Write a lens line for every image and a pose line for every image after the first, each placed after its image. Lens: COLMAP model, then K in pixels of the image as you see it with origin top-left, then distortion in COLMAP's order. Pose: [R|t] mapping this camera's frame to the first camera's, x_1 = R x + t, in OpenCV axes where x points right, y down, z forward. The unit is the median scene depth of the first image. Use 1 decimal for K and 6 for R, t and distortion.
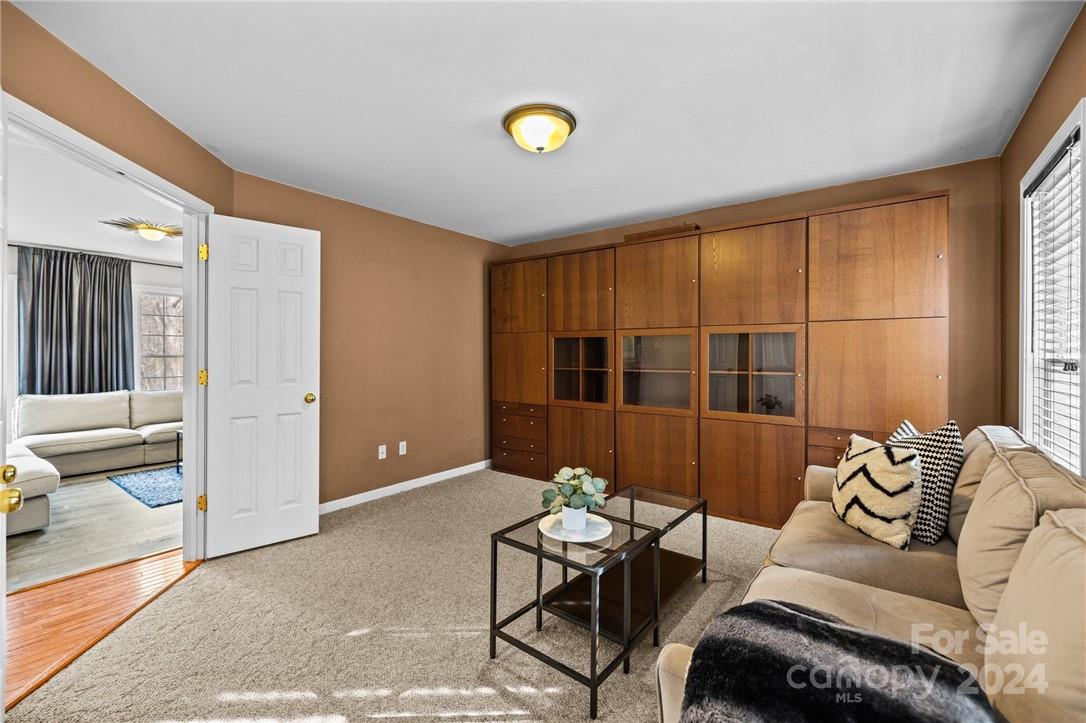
lens RADIAL K [[456.9, 0, 548.8], [0, 456.9, 357.2], [0, 0, 1]] dist [-0.001948, 0.000297]
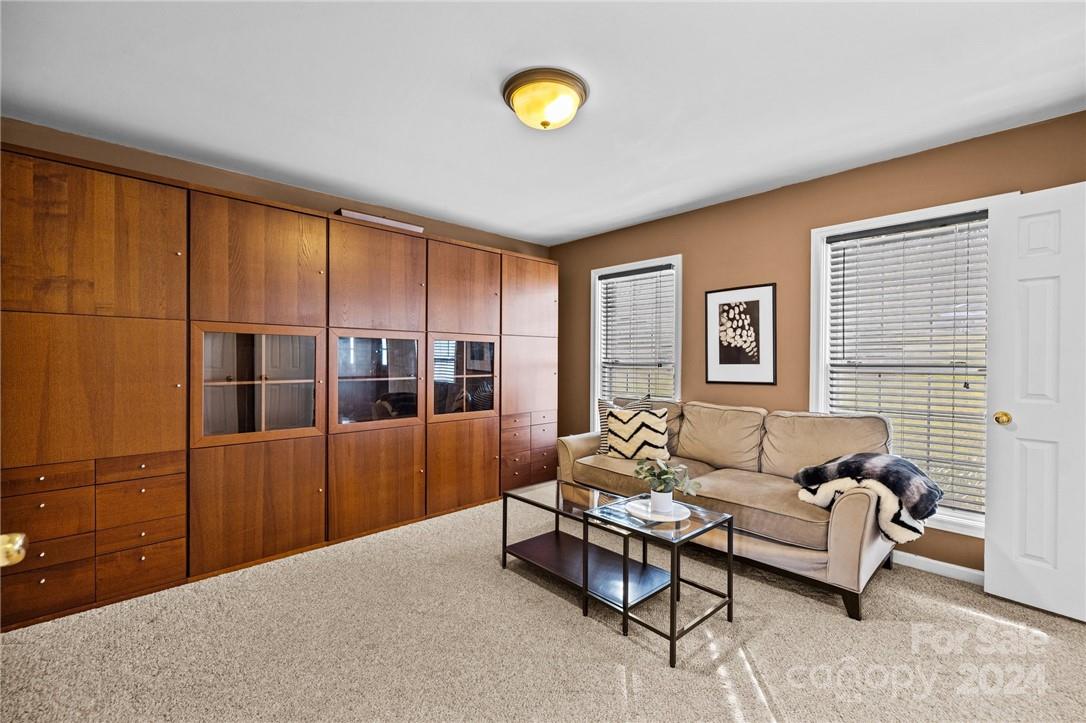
lens RADIAL K [[456.9, 0, 539.6], [0, 456.9, 361.0], [0, 0, 1]] dist [-0.001948, 0.000297]
pose [[0.176208, -0.006667, 0.984330, -0.676554], [0.004596, 0.999972, 0.005950, -0.008817], [-0.984342, 0.003475, 0.176233, 0.652964]]
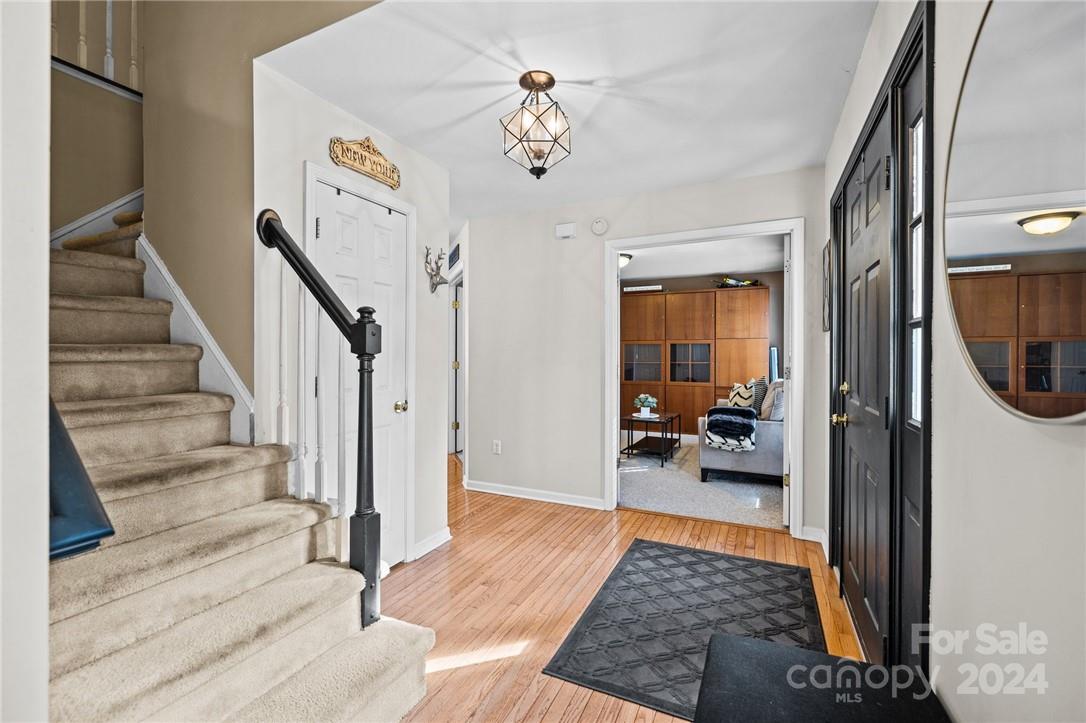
lens RADIAL K [[456.9, 0, 543.2], [0, 456.9, 356.3], [0, 0, 1]] dist [-0.001948, 0.000297]
pose [[0.980886, -0.001039, 0.194581, -0.655116], [0.002114, 0.999984, -0.005317, 0.015621], [-0.194572, 0.005627, 0.980872, -0.966932]]
